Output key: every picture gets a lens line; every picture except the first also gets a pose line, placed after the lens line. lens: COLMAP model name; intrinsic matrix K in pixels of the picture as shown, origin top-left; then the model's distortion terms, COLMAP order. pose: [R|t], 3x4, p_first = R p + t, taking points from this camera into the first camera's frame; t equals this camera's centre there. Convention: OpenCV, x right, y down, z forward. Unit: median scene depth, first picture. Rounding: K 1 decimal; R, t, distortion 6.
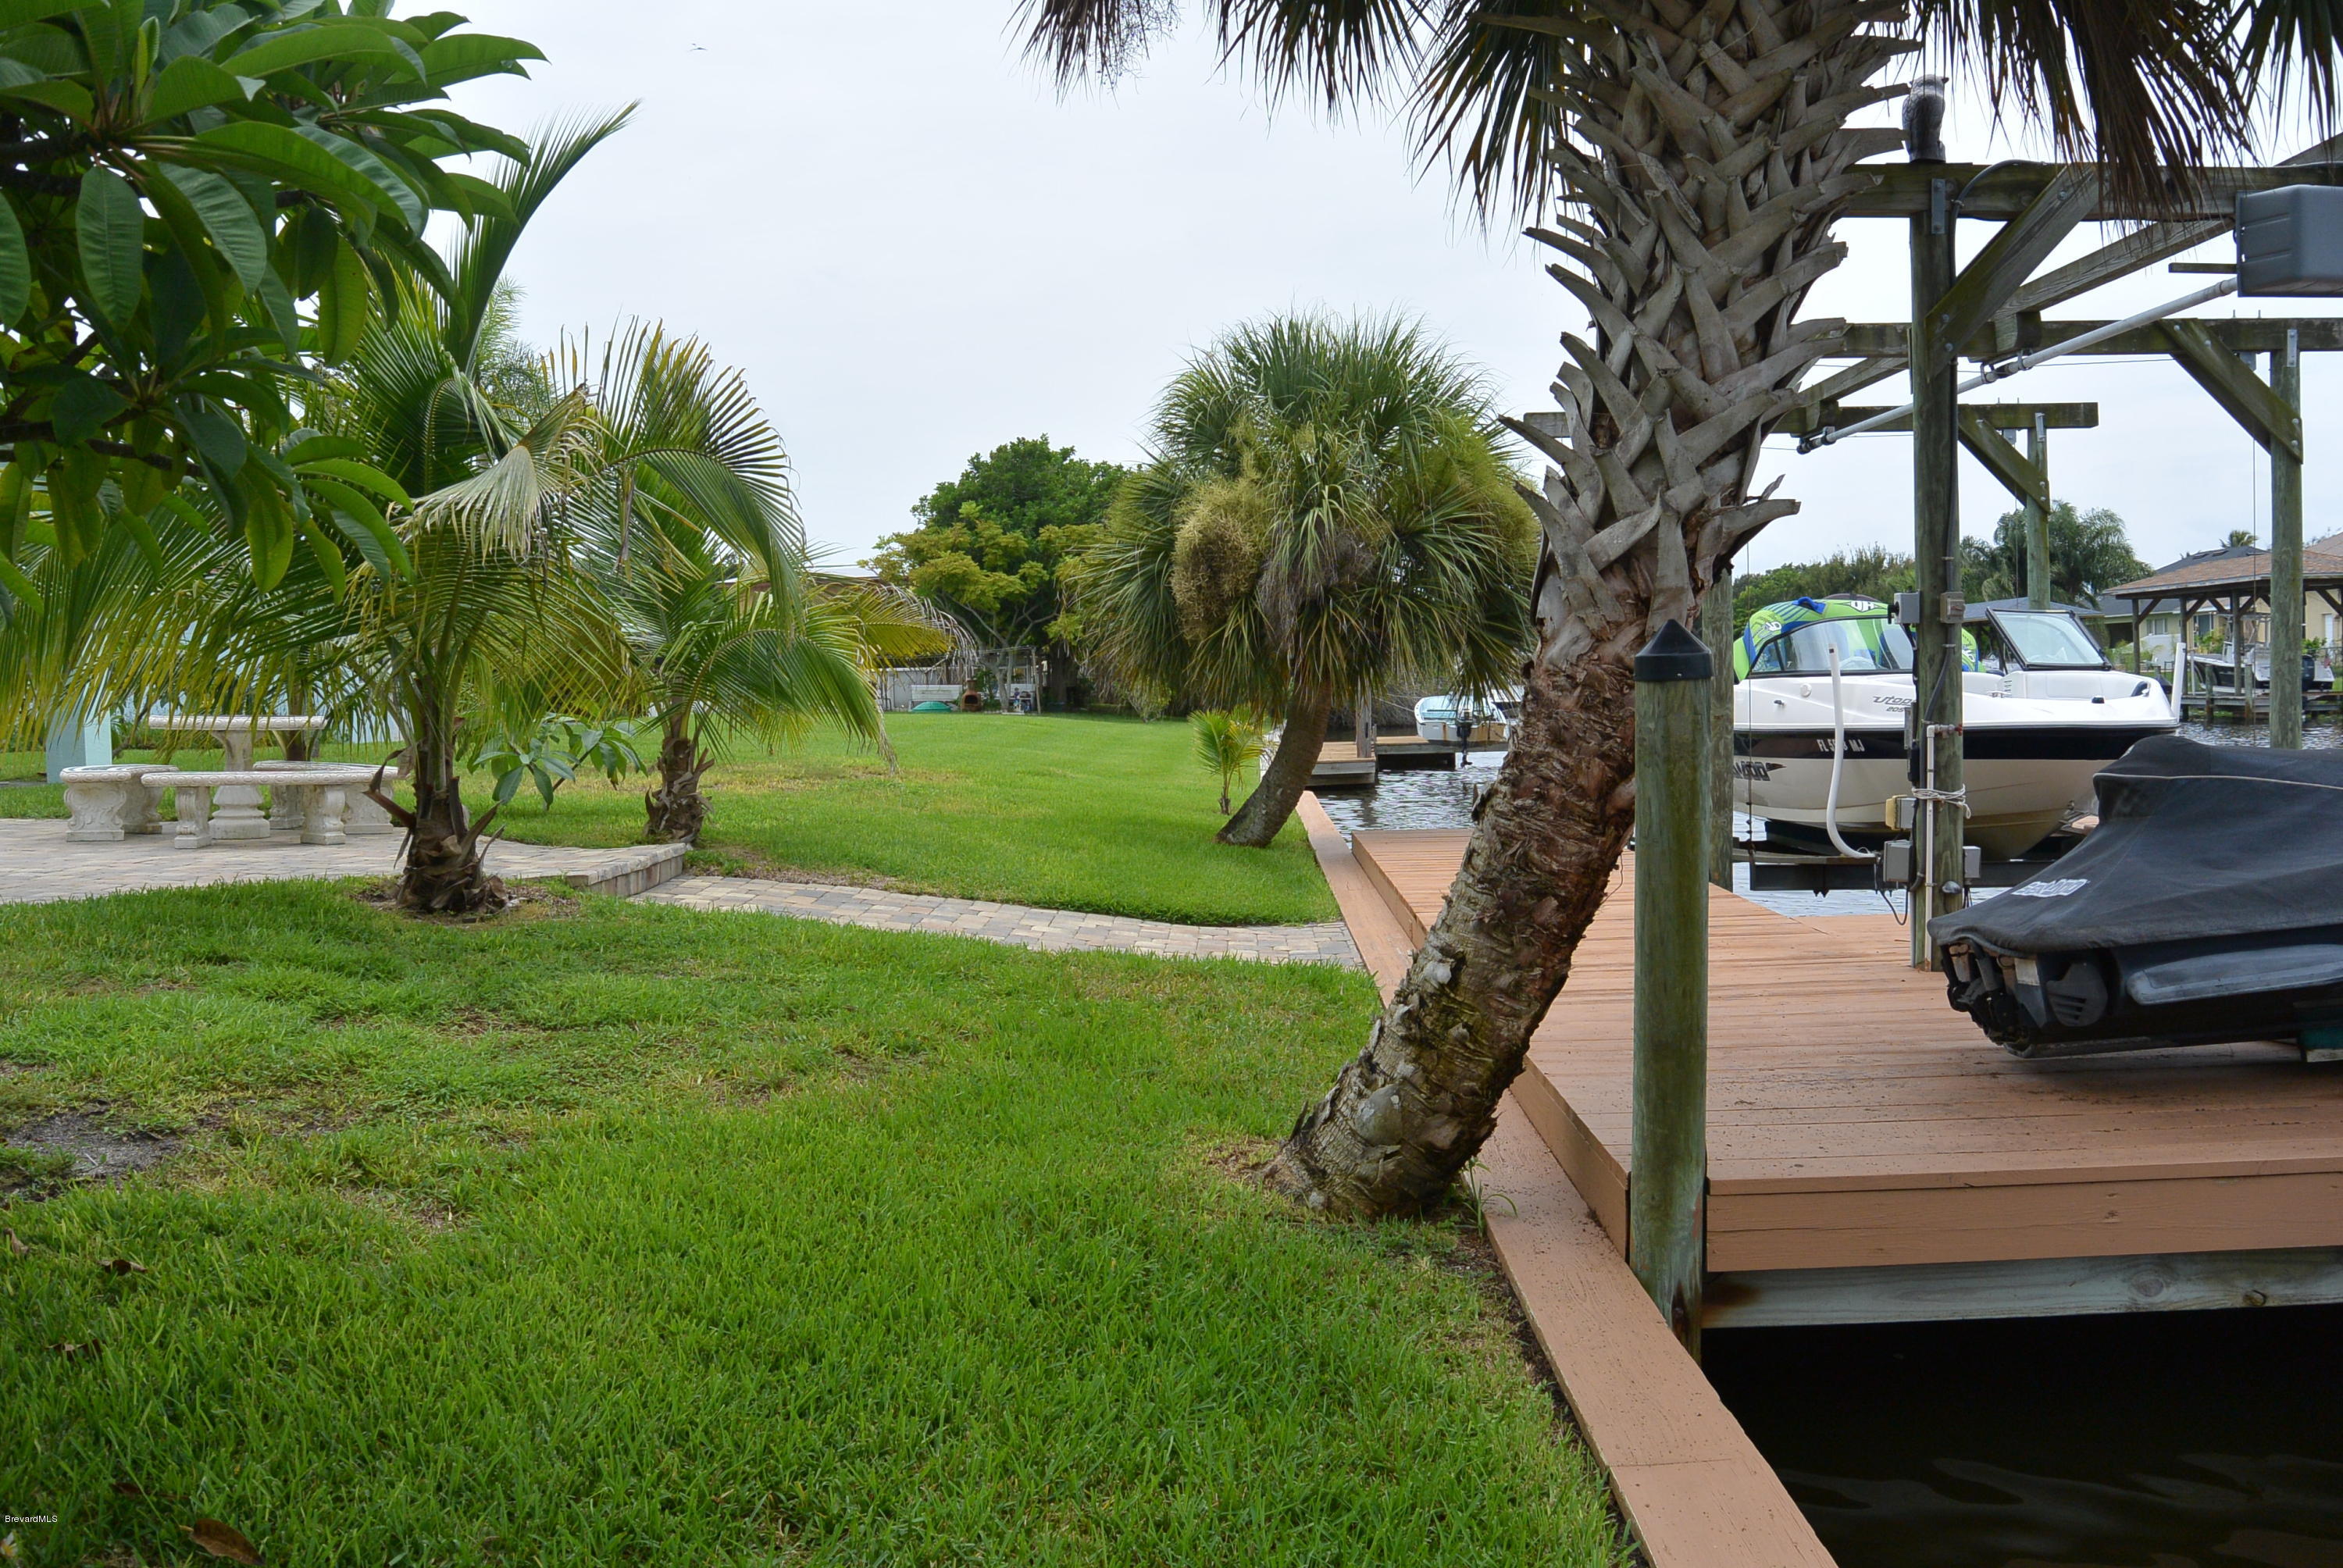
lens RADIAL K [[1962.6, 0, 1161.6], [0, 1962.6, 775.4], [0, 0, 1]] dist [-0.142677, 0.066455]
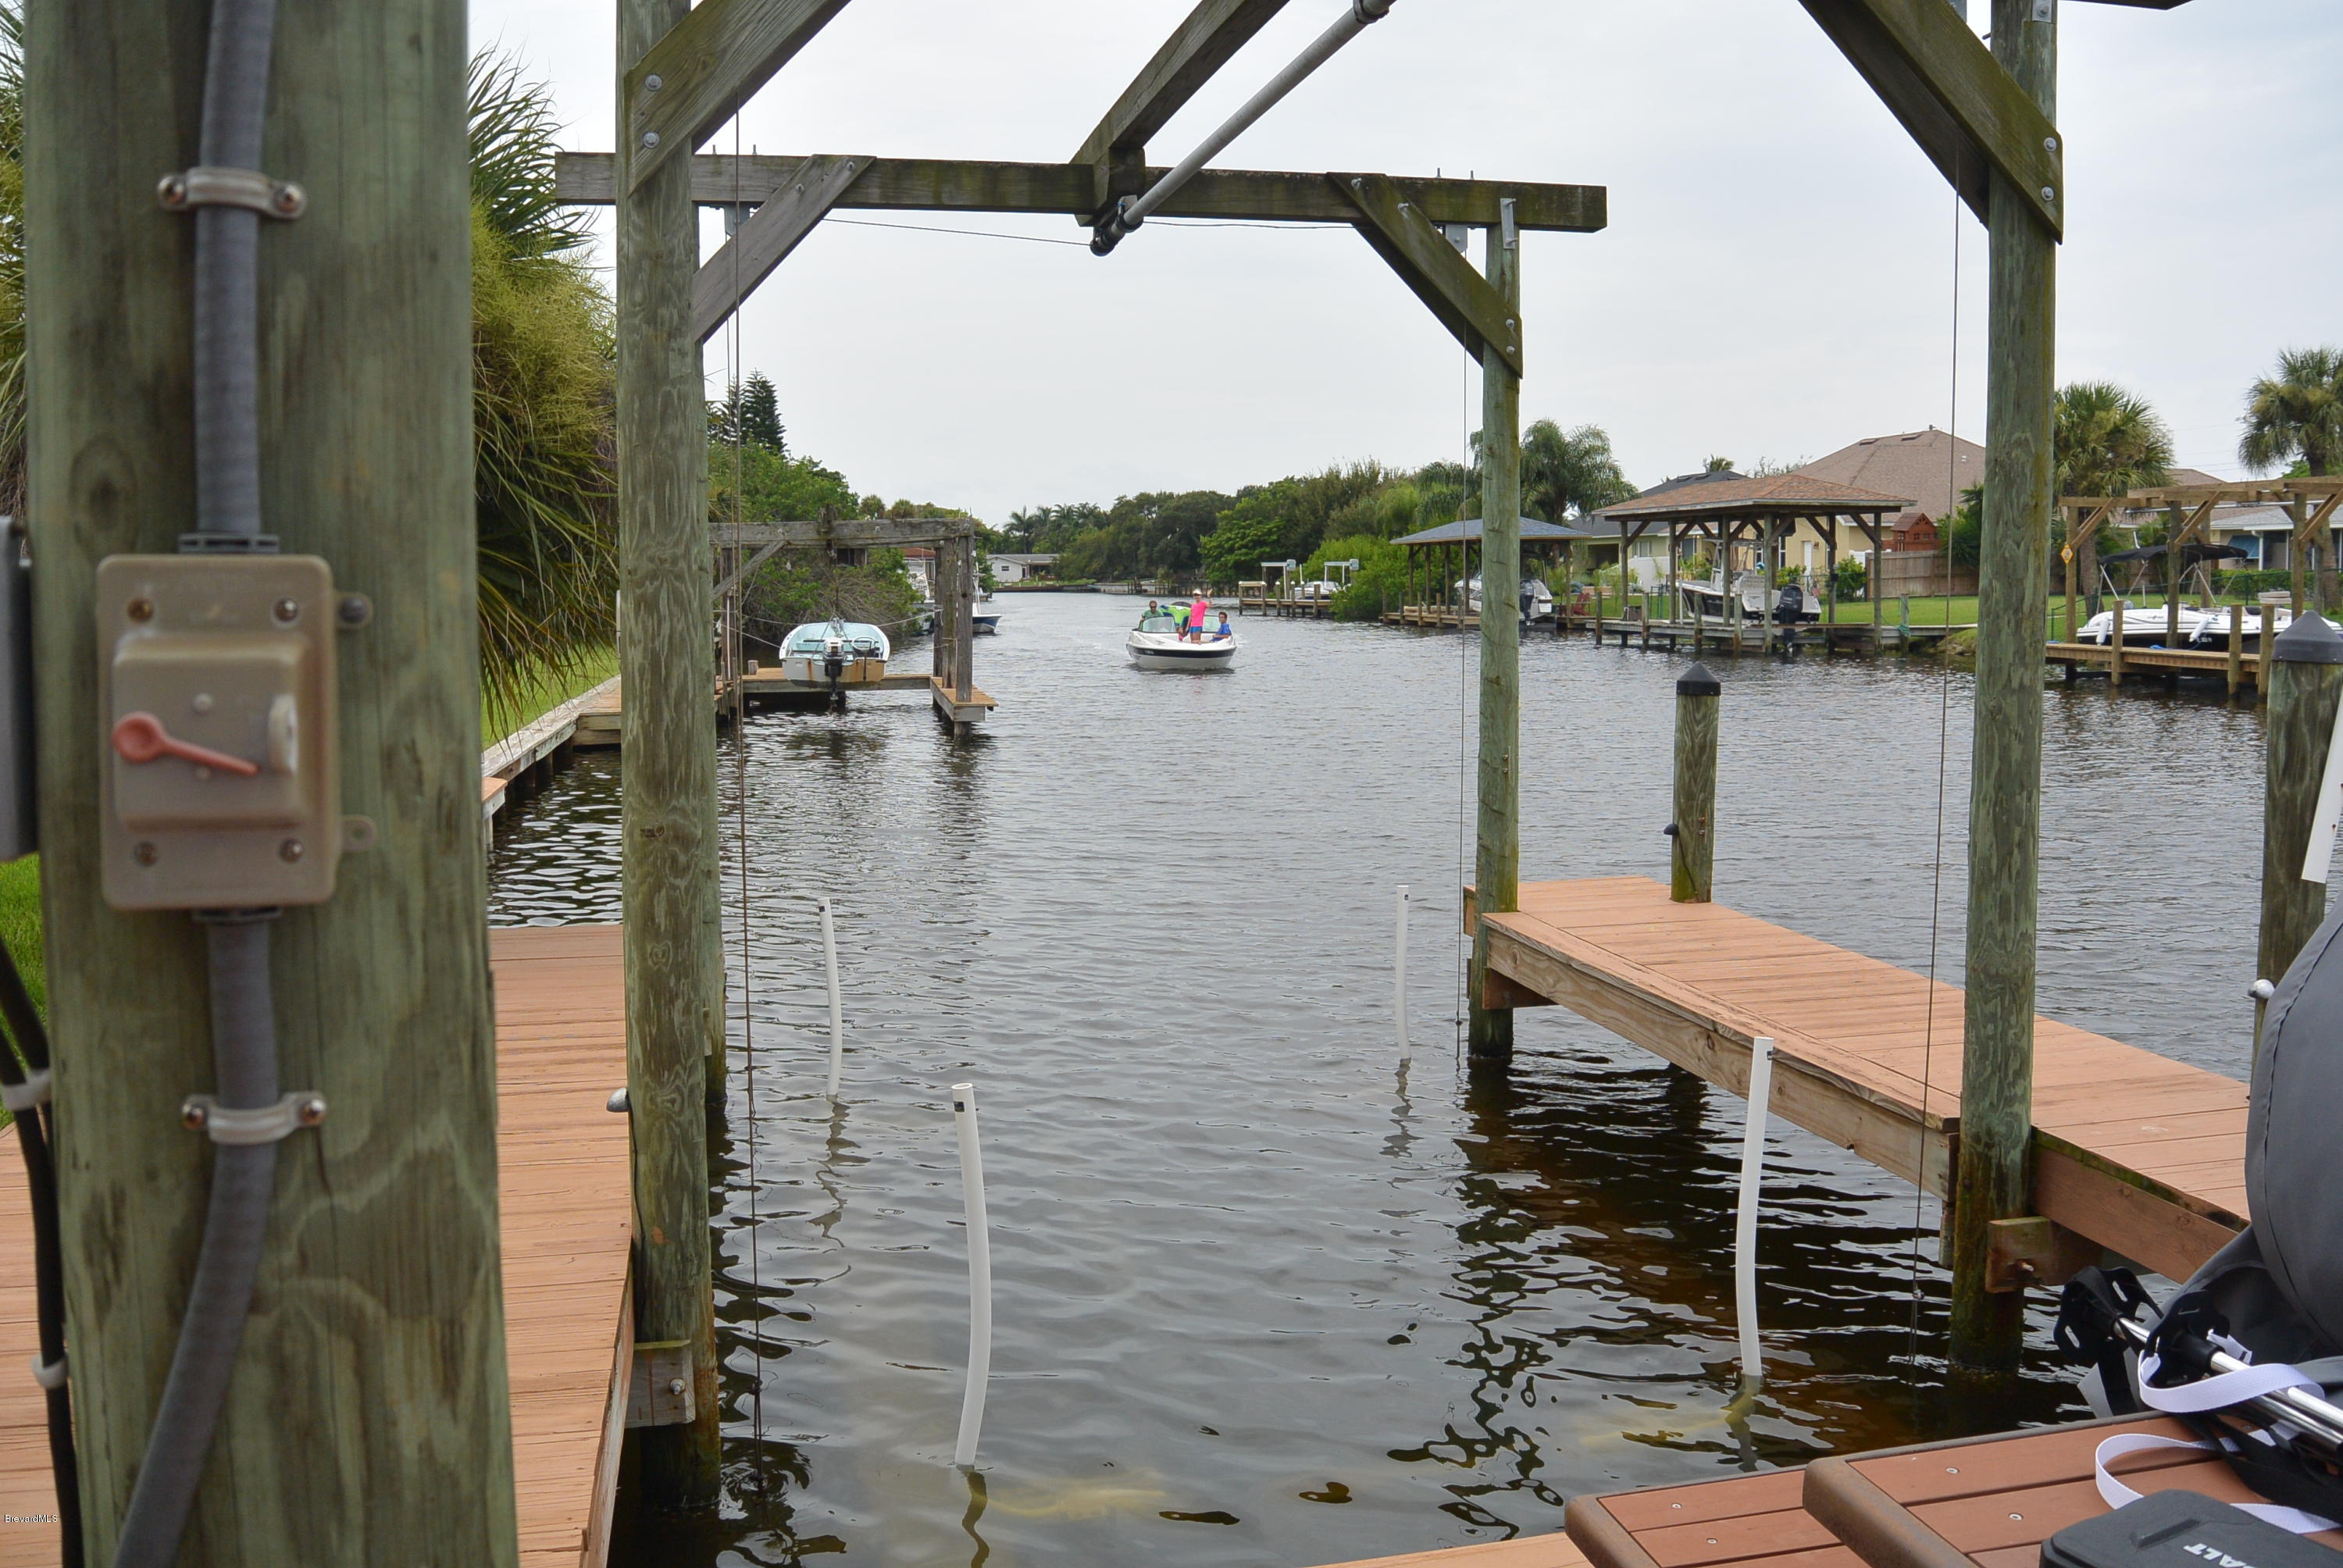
lens RADIAL K [[1996.8, 0, 1161.6], [0, 1996.8, 748.1], [0, 0, 1]] dist [-0.159524, 0.103386]
pose [[0.969252, -0.000779, 0.246067, 0.216808], [-0.007333, 0.999459, 0.032050, -0.044879], [-0.245959, -0.032869, 0.968723, 0.450871]]
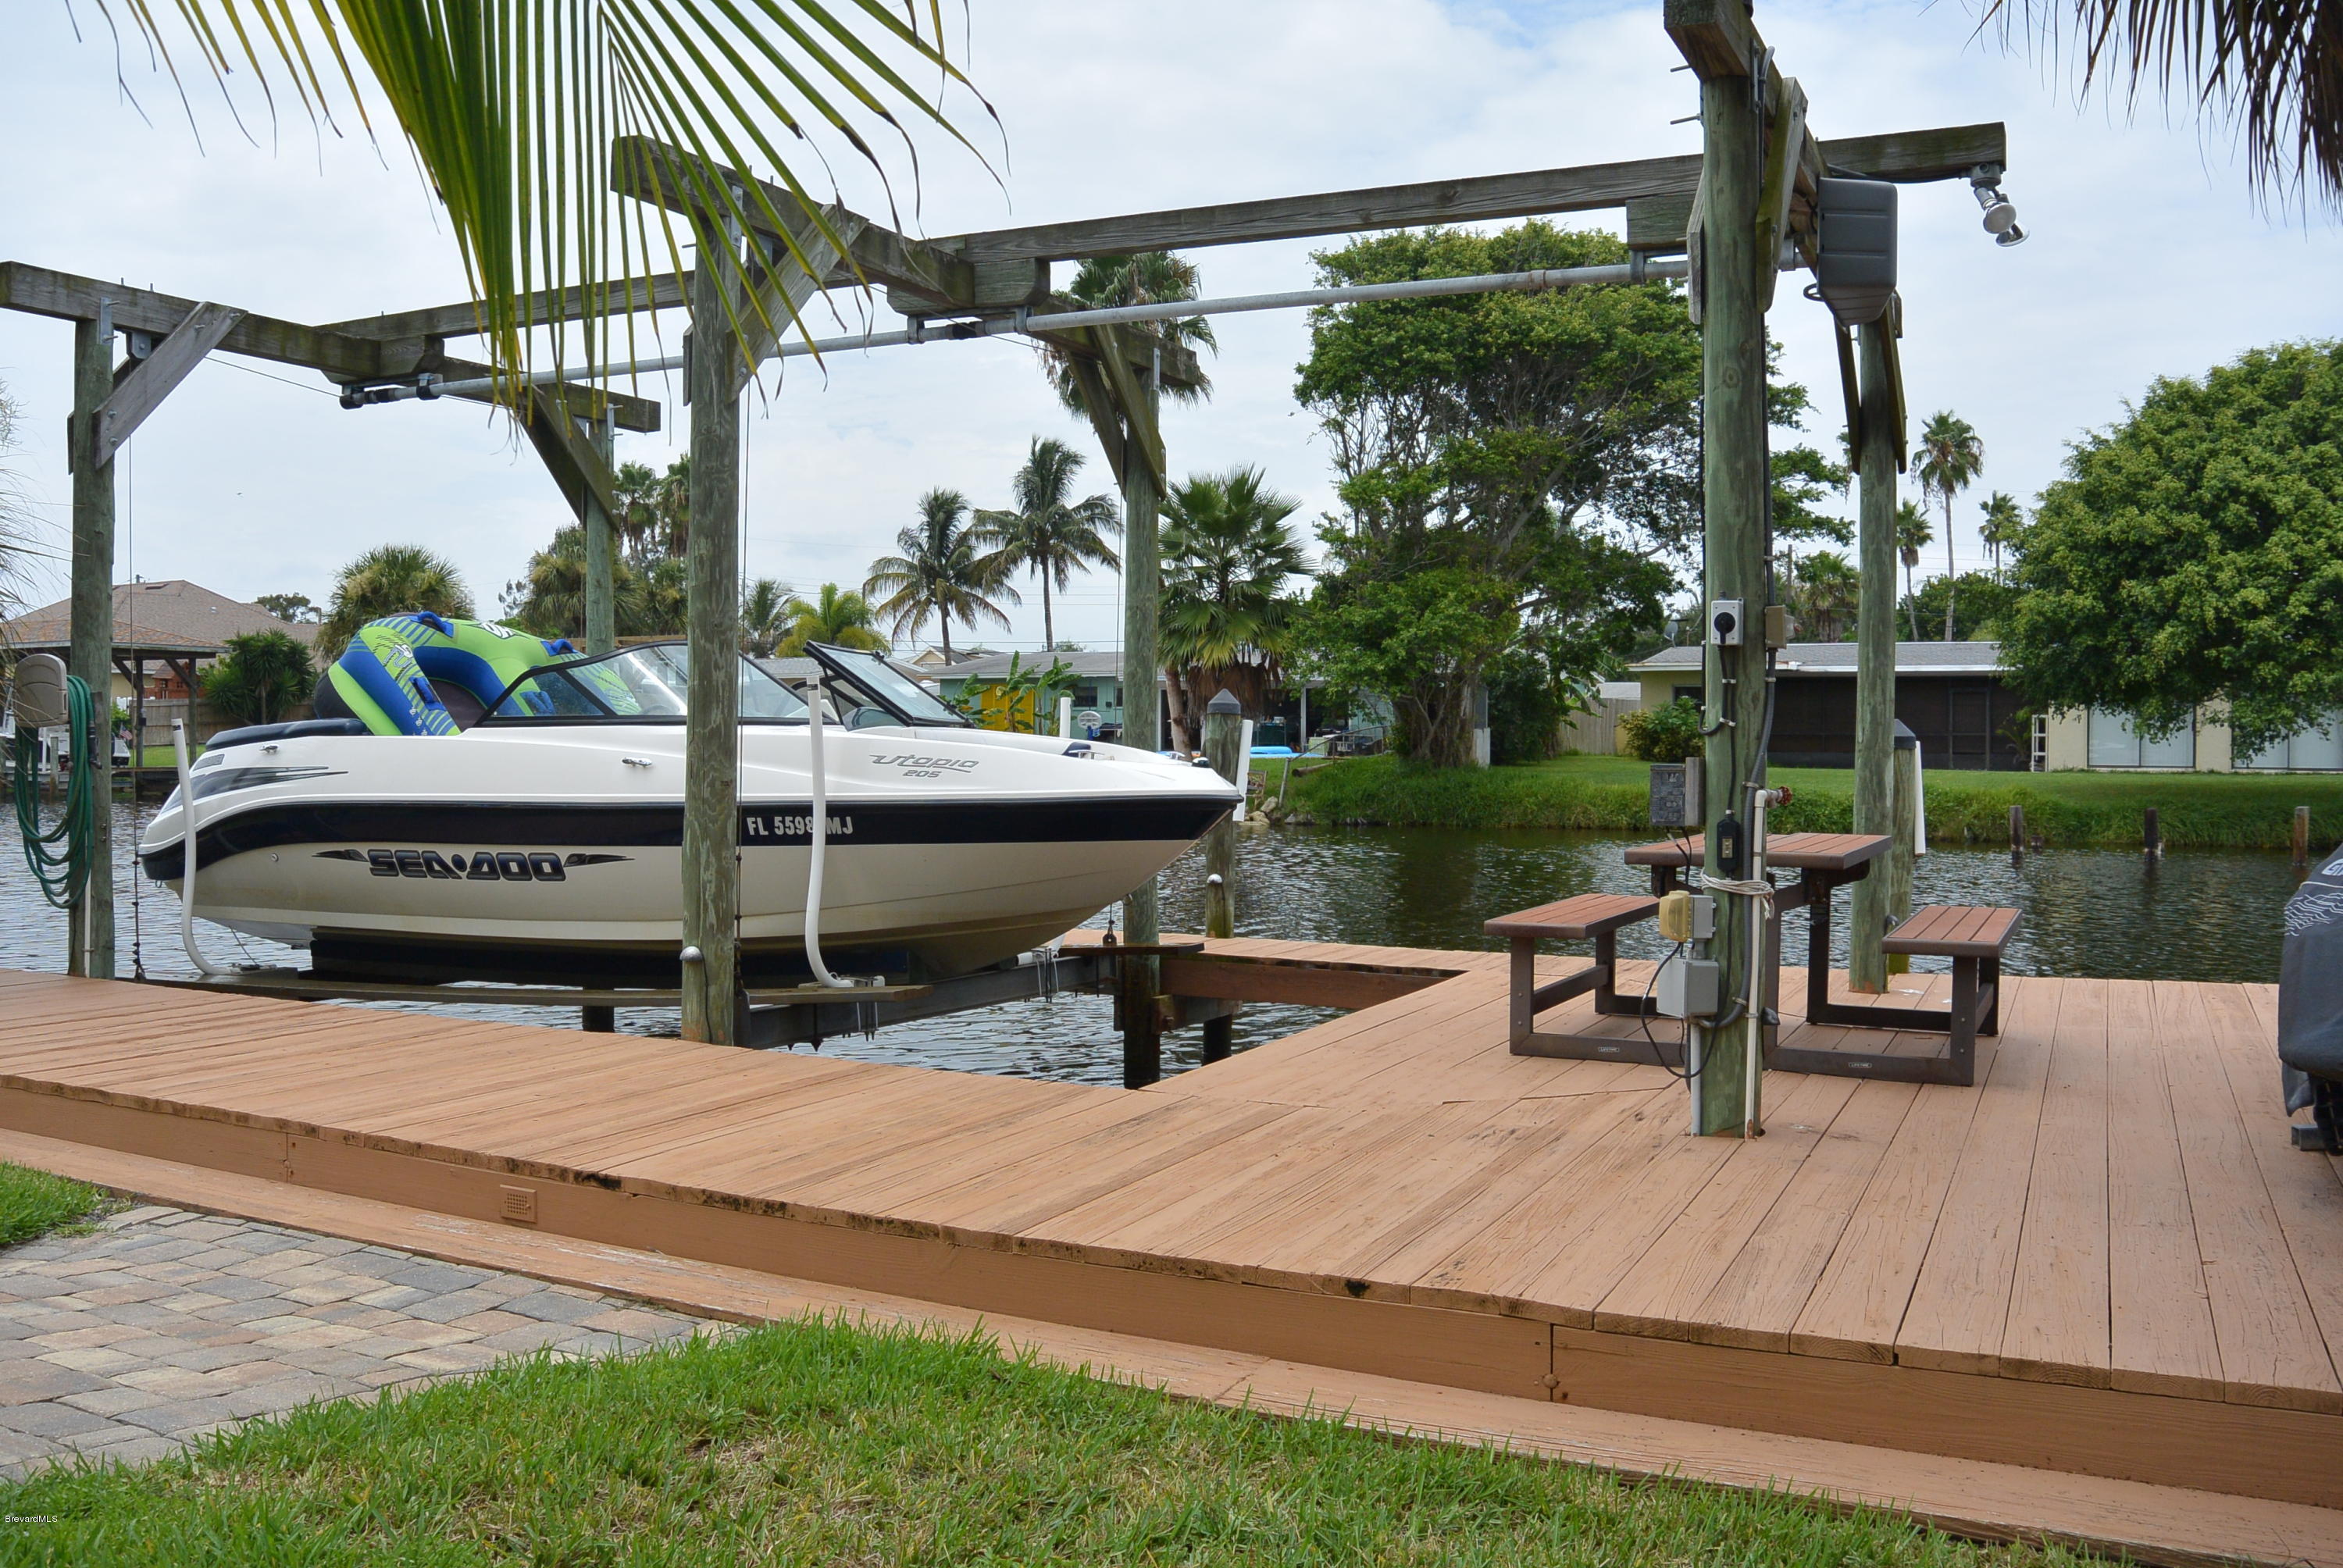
lens RADIAL K [[1996.8, 0, 1161.6], [0, 1996.8, 748.1], [0, 0, 1]] dist [-0.159524, 0.103386]
pose [[0.421687, 0.025960, 0.906370, -0.178961], [0.024749, 0.998888, -0.040124, -0.008968], [-0.906404, 0.039351, 0.420575, 0.452432]]
